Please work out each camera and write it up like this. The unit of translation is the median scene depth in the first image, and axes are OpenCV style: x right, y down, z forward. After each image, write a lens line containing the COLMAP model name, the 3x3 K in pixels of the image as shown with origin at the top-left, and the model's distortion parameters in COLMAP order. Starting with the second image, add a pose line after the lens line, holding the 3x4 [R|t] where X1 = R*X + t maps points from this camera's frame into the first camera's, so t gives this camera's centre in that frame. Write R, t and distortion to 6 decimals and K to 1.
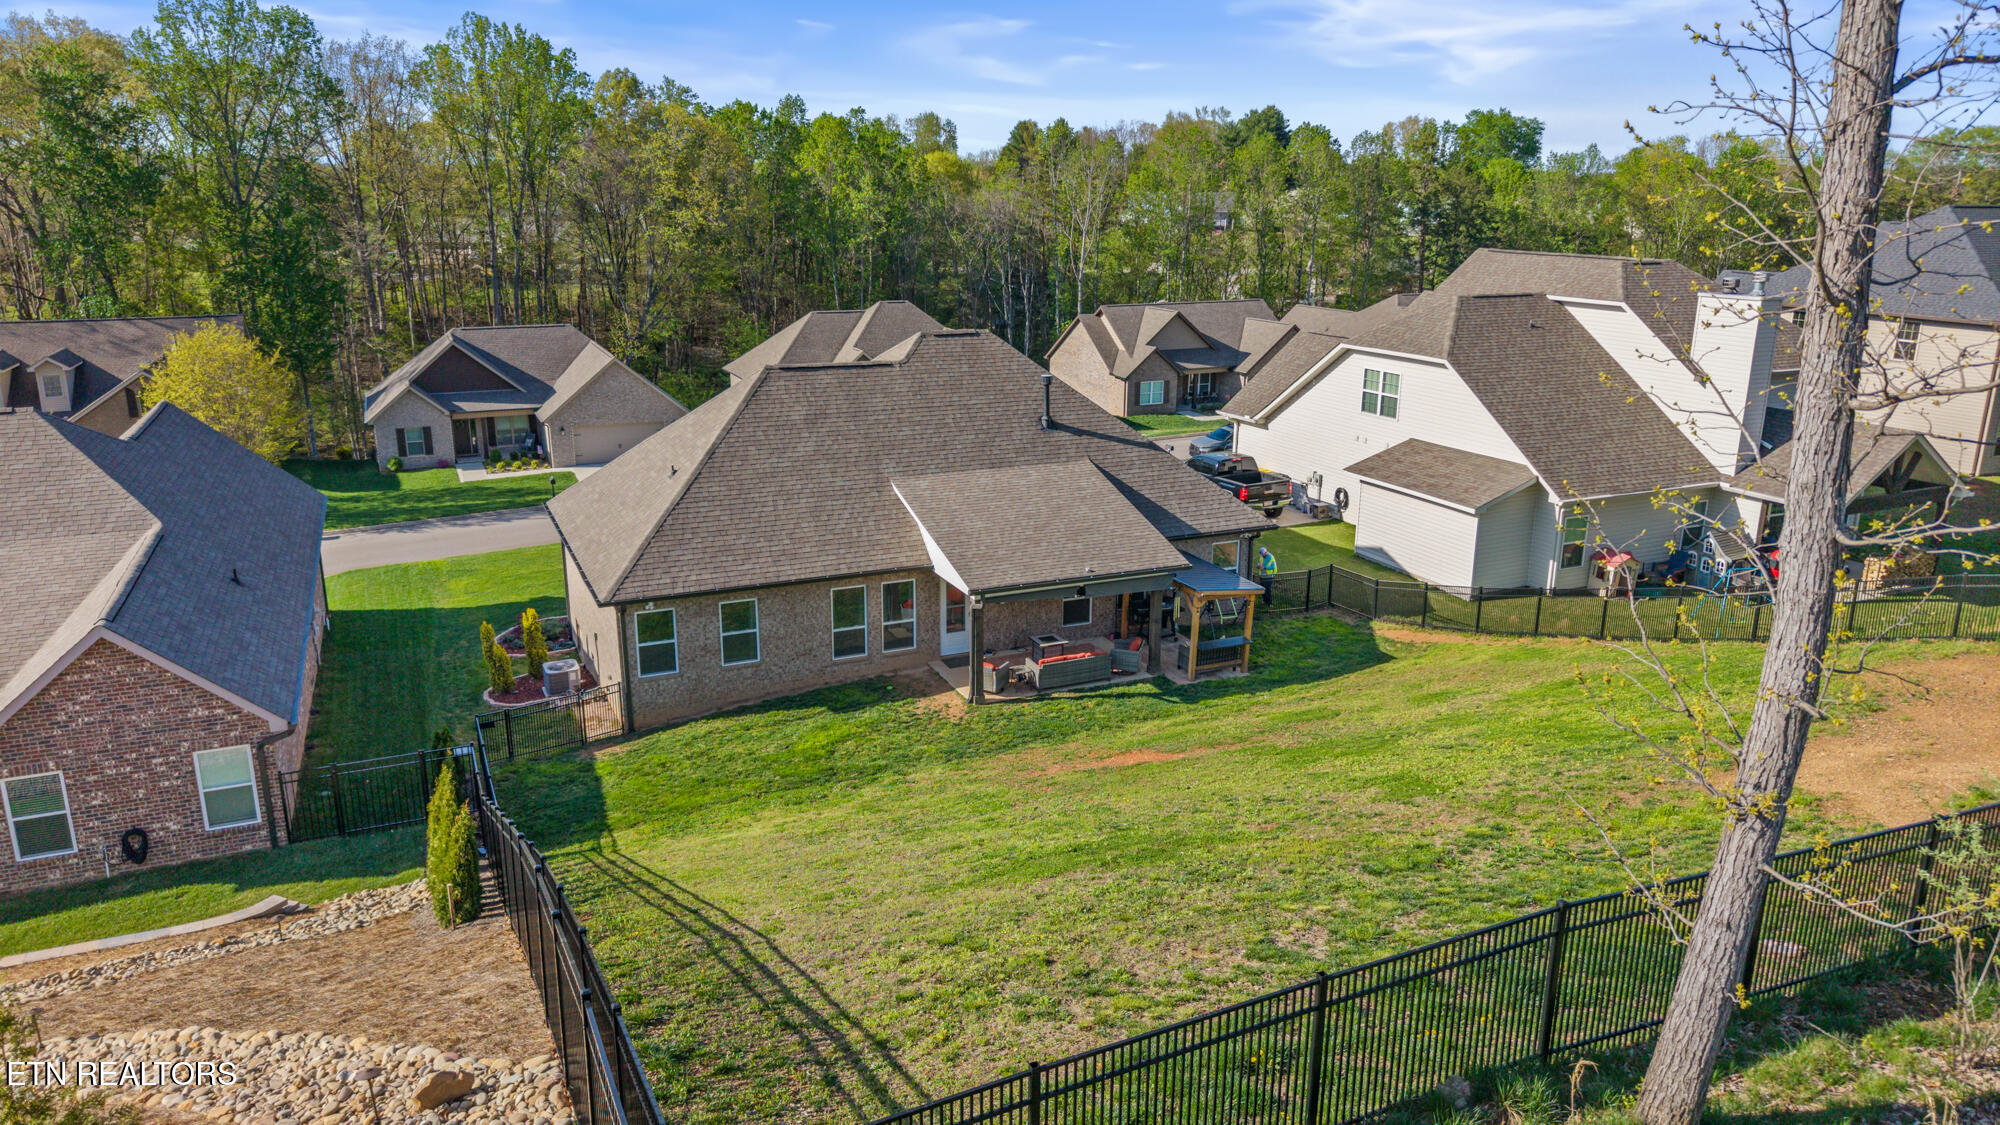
lens RADIAL K [[1347.9, 0, 994.5], [0, 1347.9, 599.6], [0, 0, 1]] dist [0.028710, -0.039033]
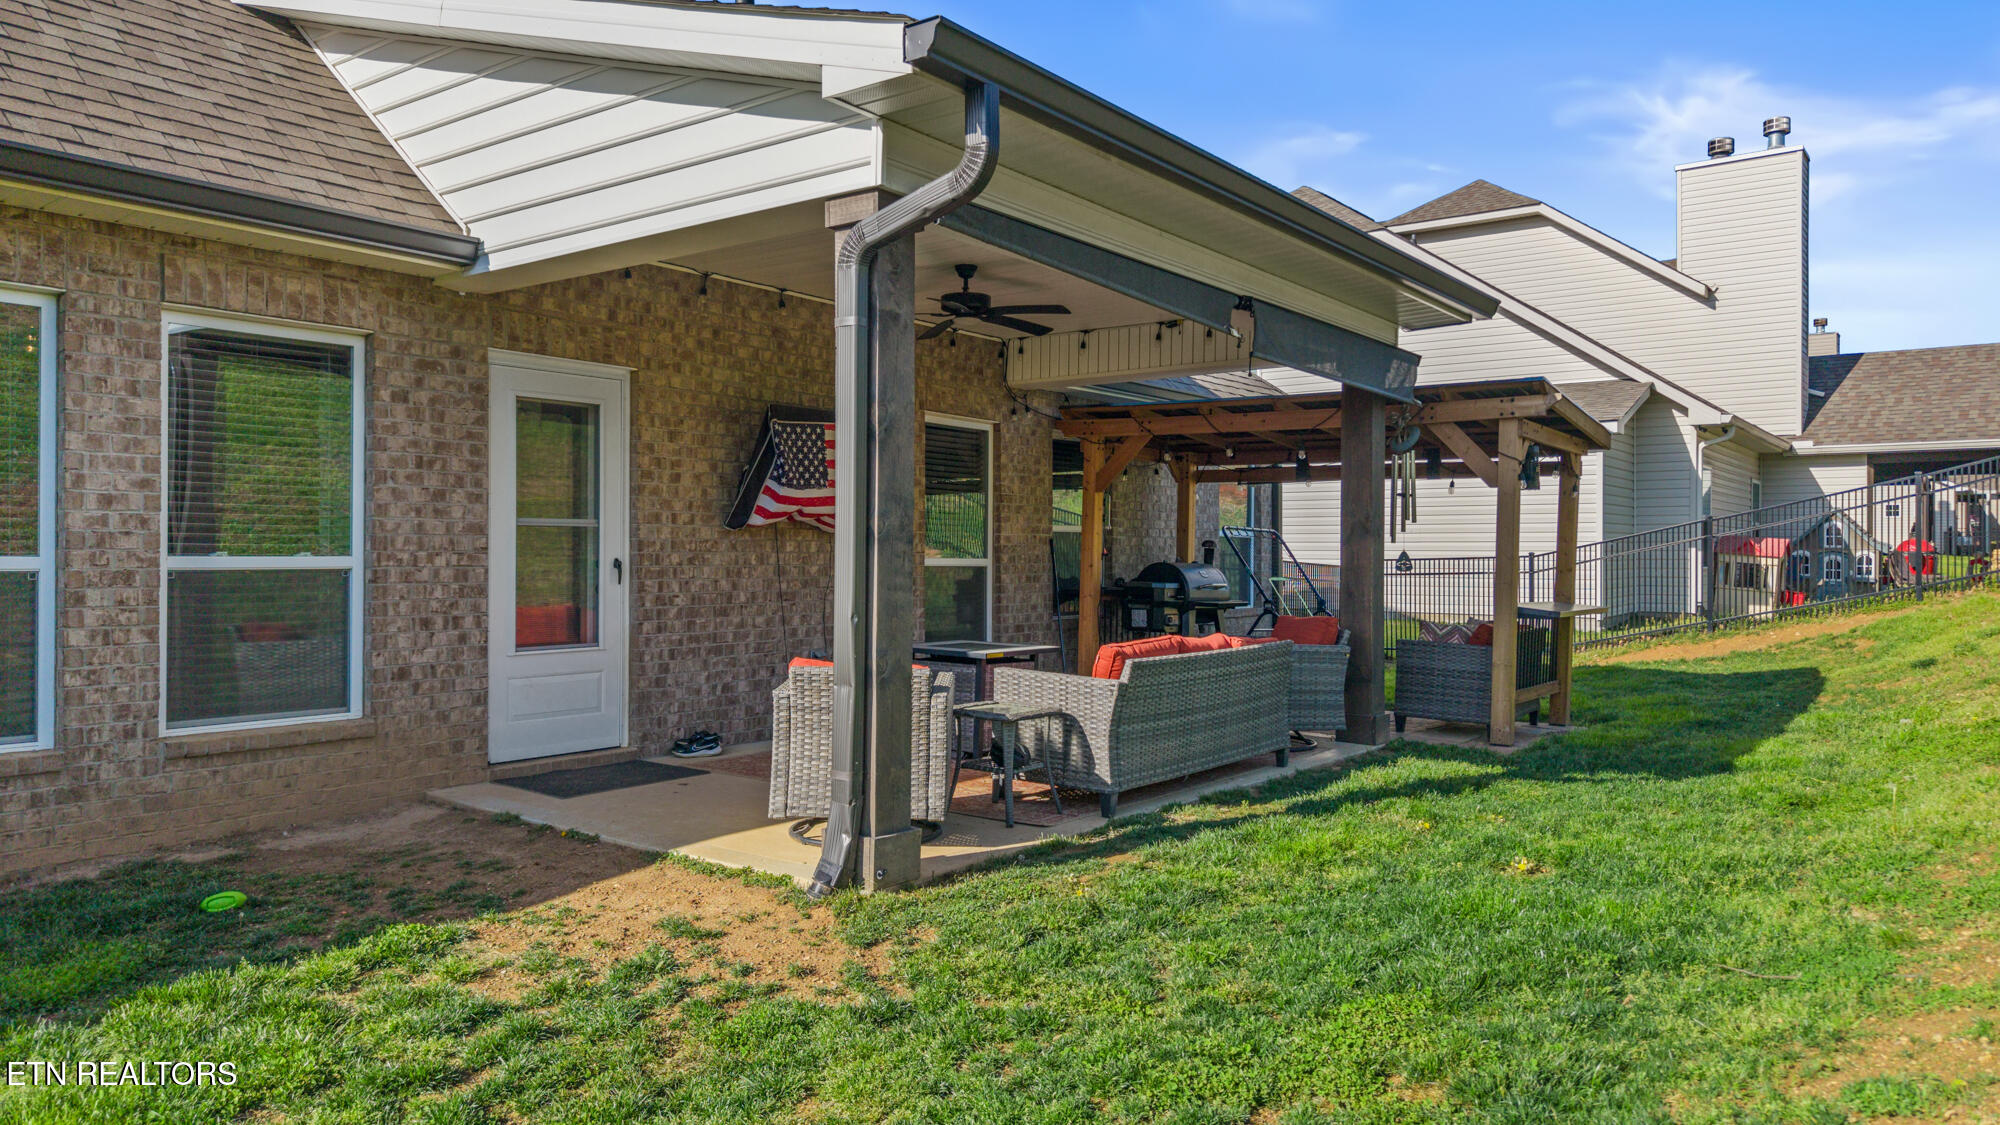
lens RADIAL K [[1347.9, 0, 1016.3], [0, 1347.9, 559.9], [0, 0, 1]] dist [0.028710, -0.039033]
pose [[0.868021, -0.001657, 0.496525, -0.073468], [0.147991, 0.955408, -0.255528, 0.077903], [-0.473961, 0.295285, 0.829559, 0.790861]]
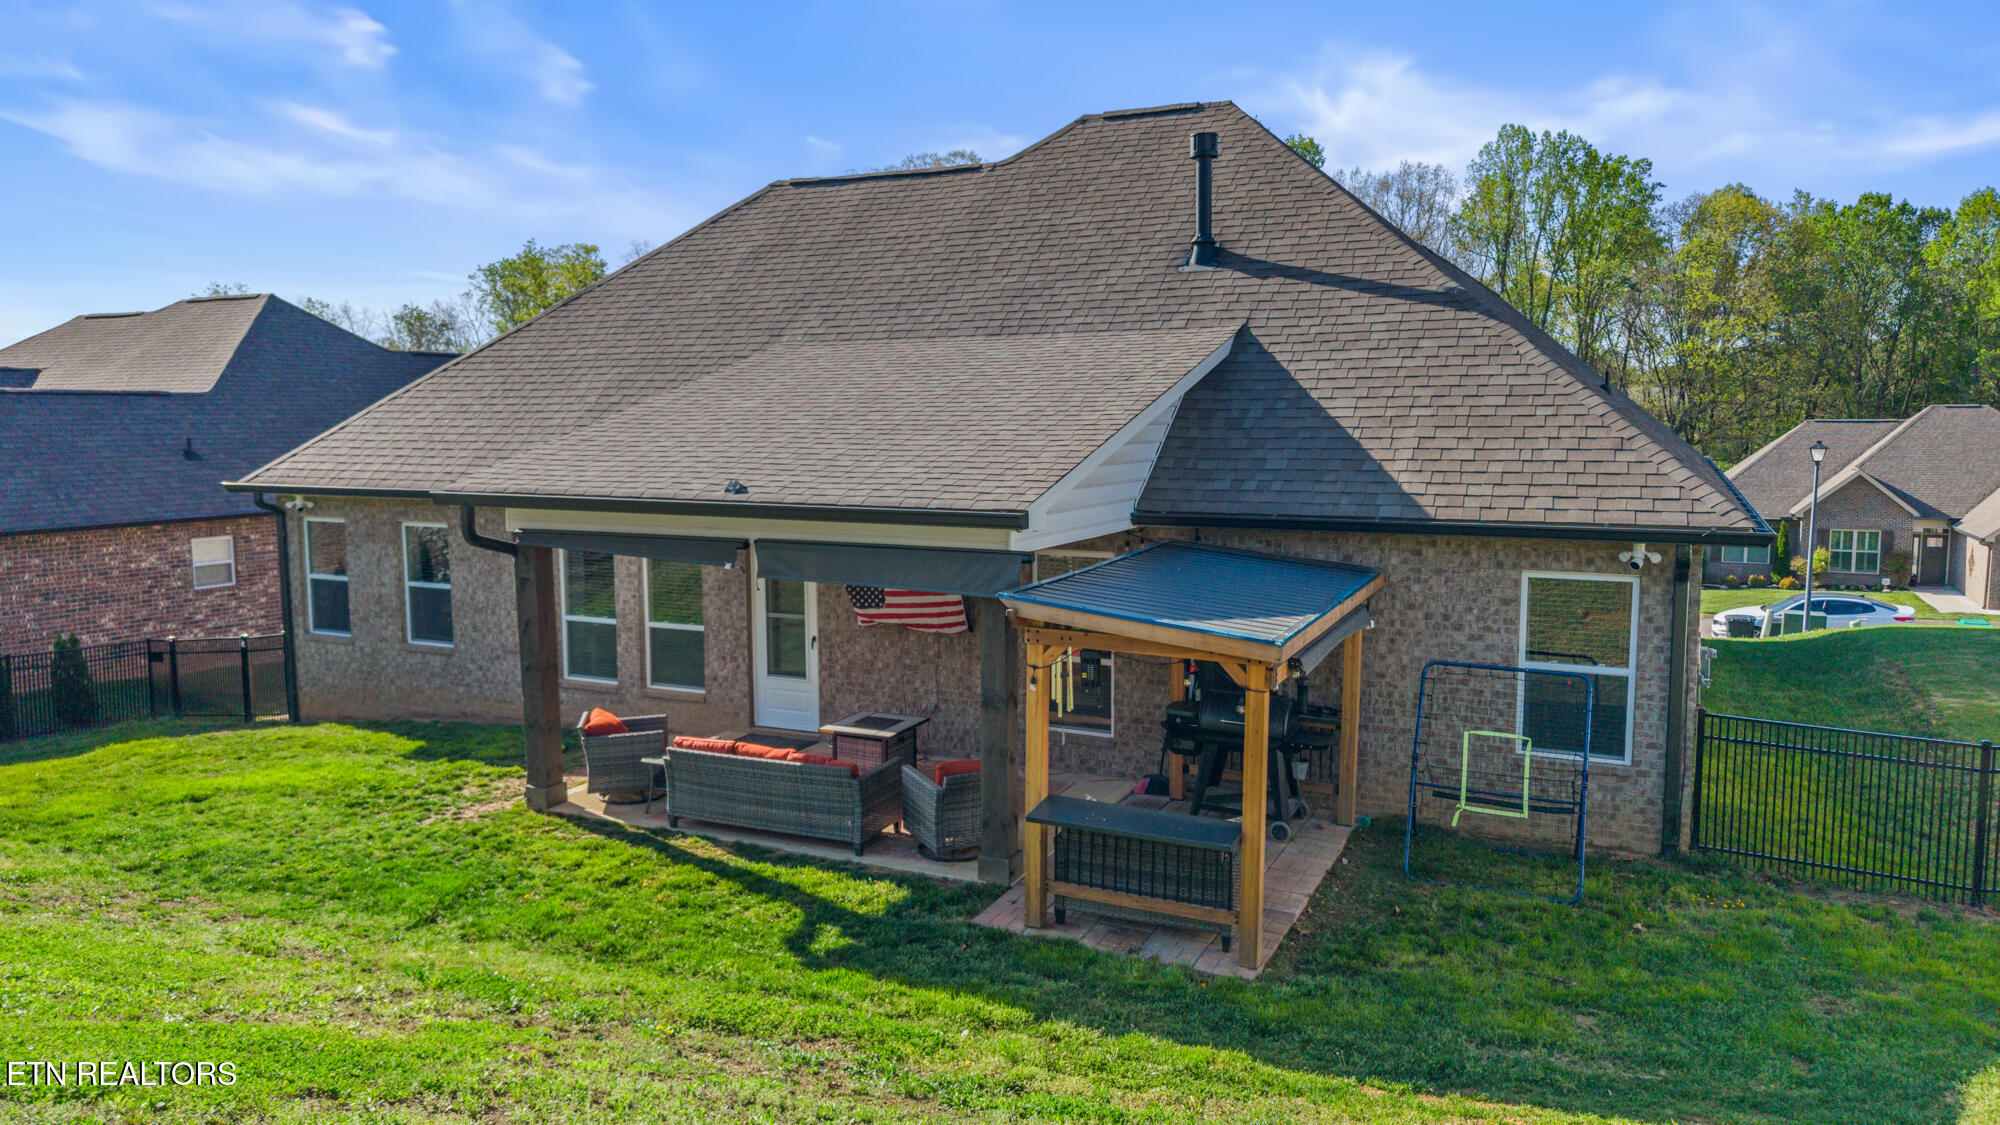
lens RADIAL K [[1347.9, 0, 1001.7], [0, 1347.9, 552.9], [0, 0, 1]] dist [0.028710, -0.039033]
pose [[0.637661, 0.072726, -0.766876, 0.350974], [-0.222721, 0.970420, -0.093164, 0.010668], [0.737417, 0.230206, 0.634997, 0.773947]]
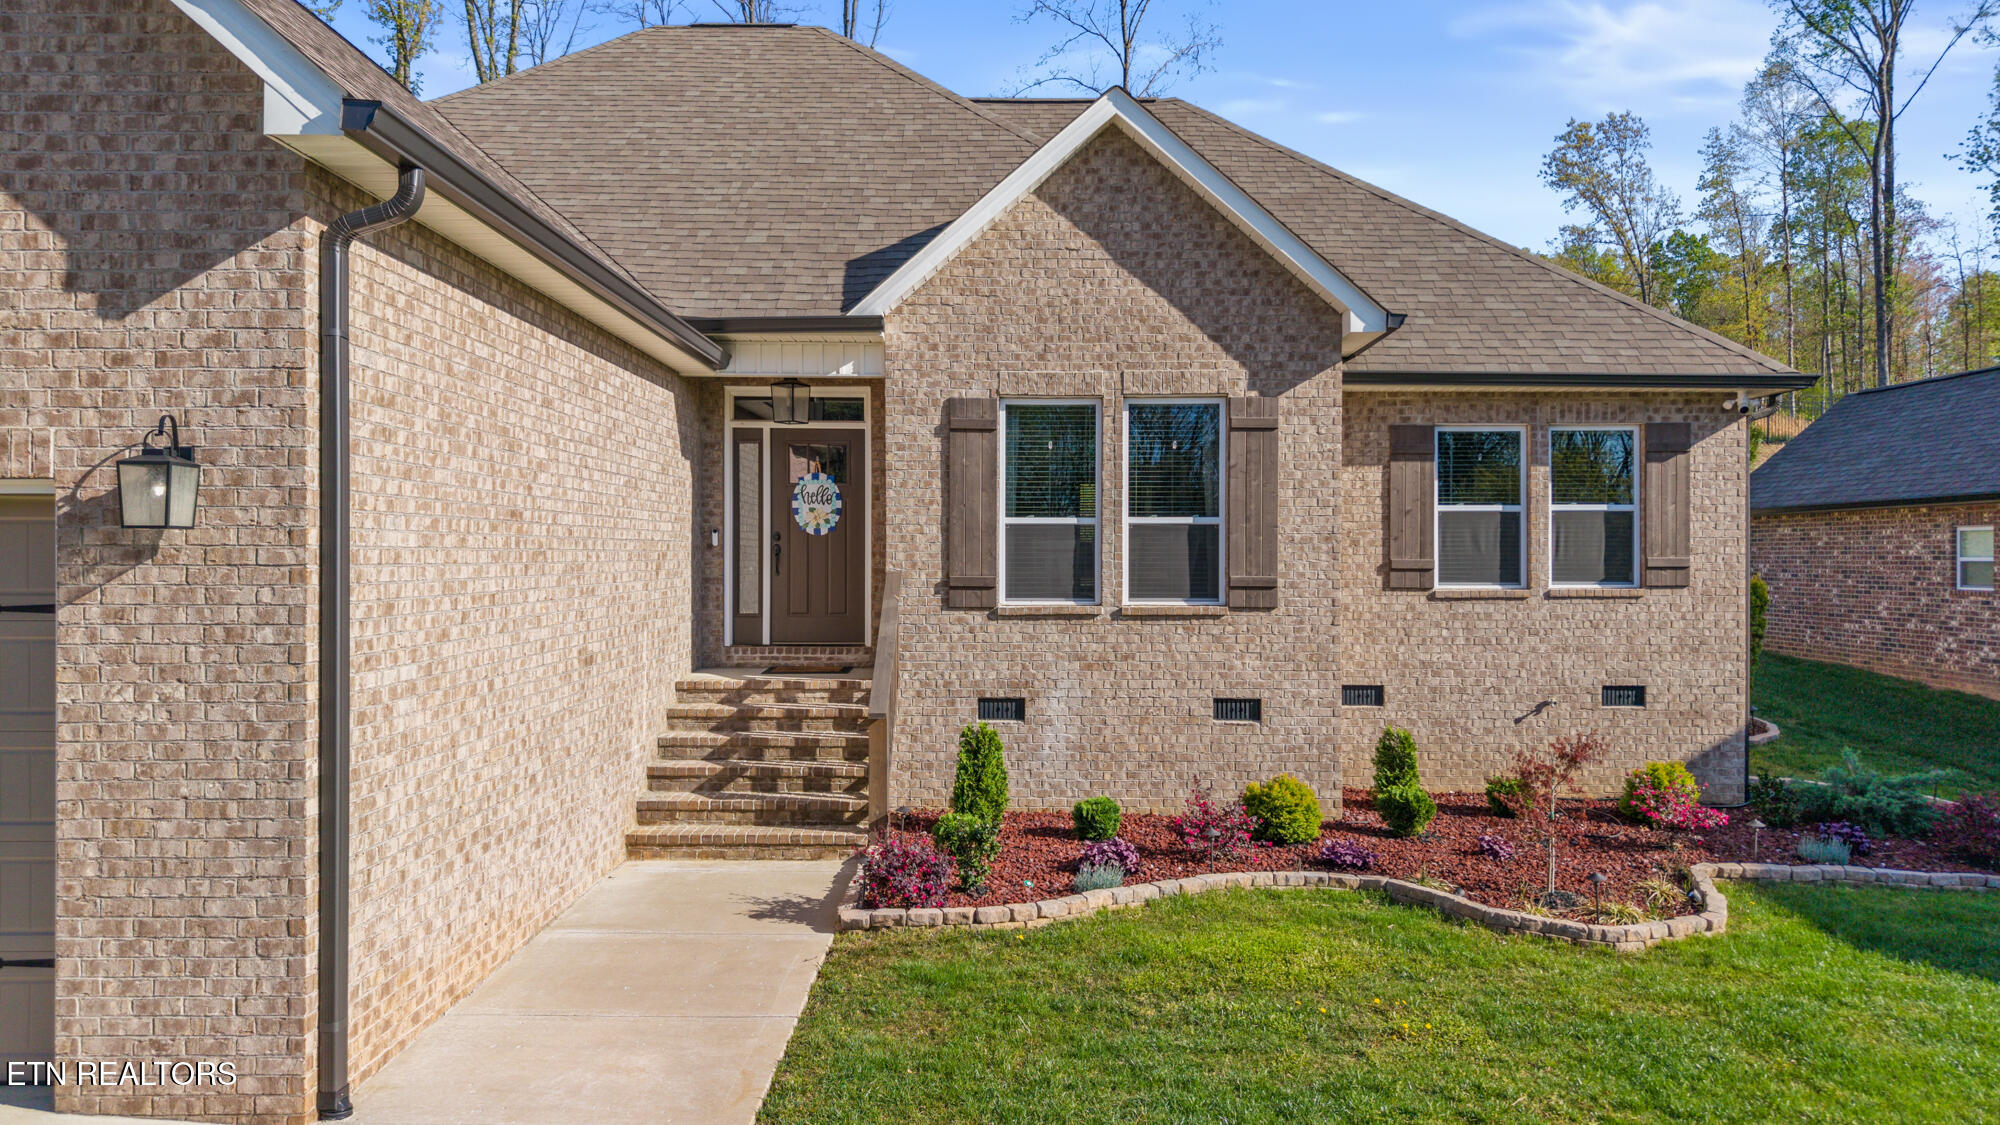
lens RADIAL K [[1347.9, 0, 1008.3], [0, 1347.9, 558.7], [0, 0, 1]] dist [0.028710, -0.039033]
pose [[-0.914964, -0.004935, 0.403506, -0.335615], [0.114774, 0.955445, 0.271941, -0.157525], [-0.386870, 0.295128, -0.873631, 1.575415]]
